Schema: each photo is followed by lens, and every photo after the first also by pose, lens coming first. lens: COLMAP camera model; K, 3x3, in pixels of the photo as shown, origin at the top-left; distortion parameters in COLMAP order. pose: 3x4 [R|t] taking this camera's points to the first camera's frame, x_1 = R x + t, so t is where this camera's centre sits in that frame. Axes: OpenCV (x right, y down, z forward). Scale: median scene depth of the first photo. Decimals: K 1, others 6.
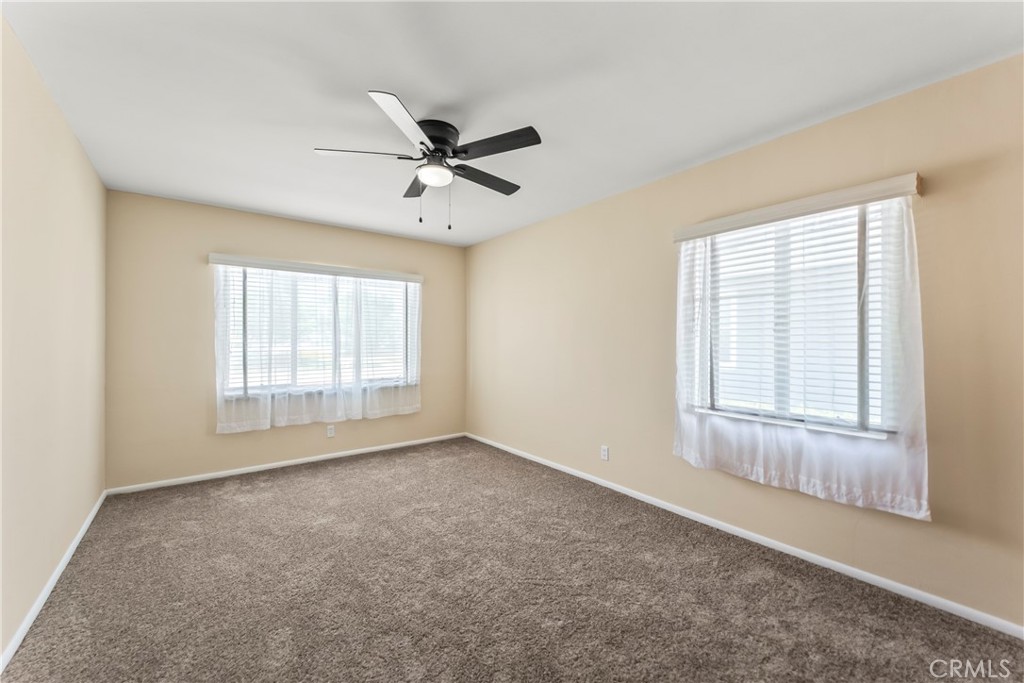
lens RADIAL K [[405.5, 0, 508.0], [0, 405.5, 342.5], [0, 0, 1]] dist [0.017825, -0.011394]
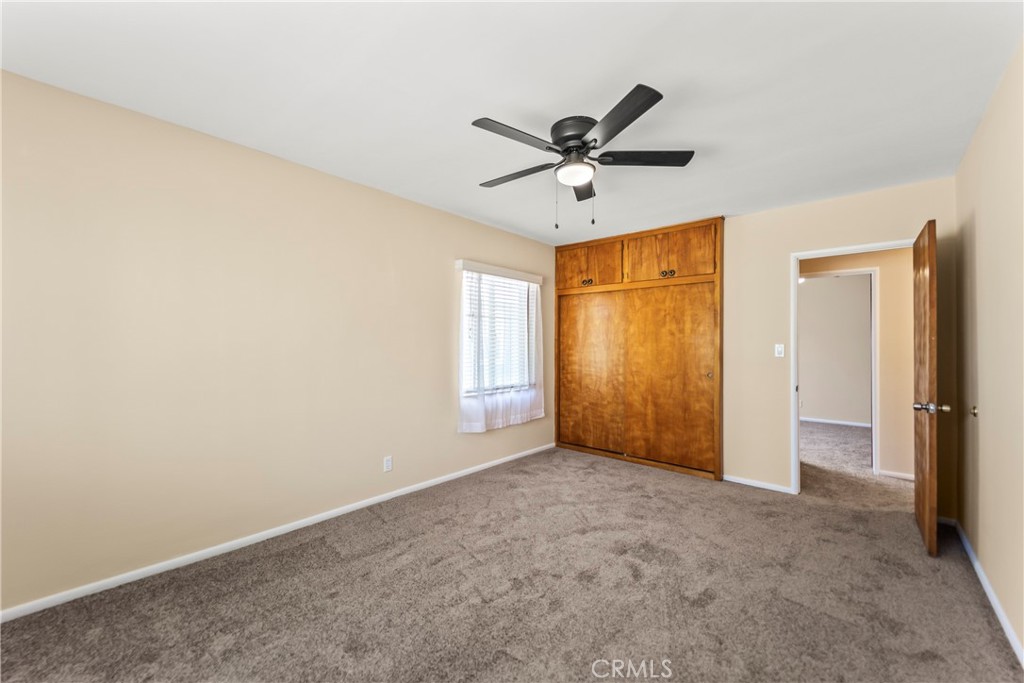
lens RADIAL K [[405.5, 0, 508.0], [0, 405.5, 342.5], [0, 0, 1]] dist [0.017825, -0.011394]
pose [[-0.189242, -0.000813, 0.981930, -1.107683], [-0.001702, 0.999998, 0.000500, -0.014157], [-0.981929, -0.001576, -0.189243, 1.361057]]
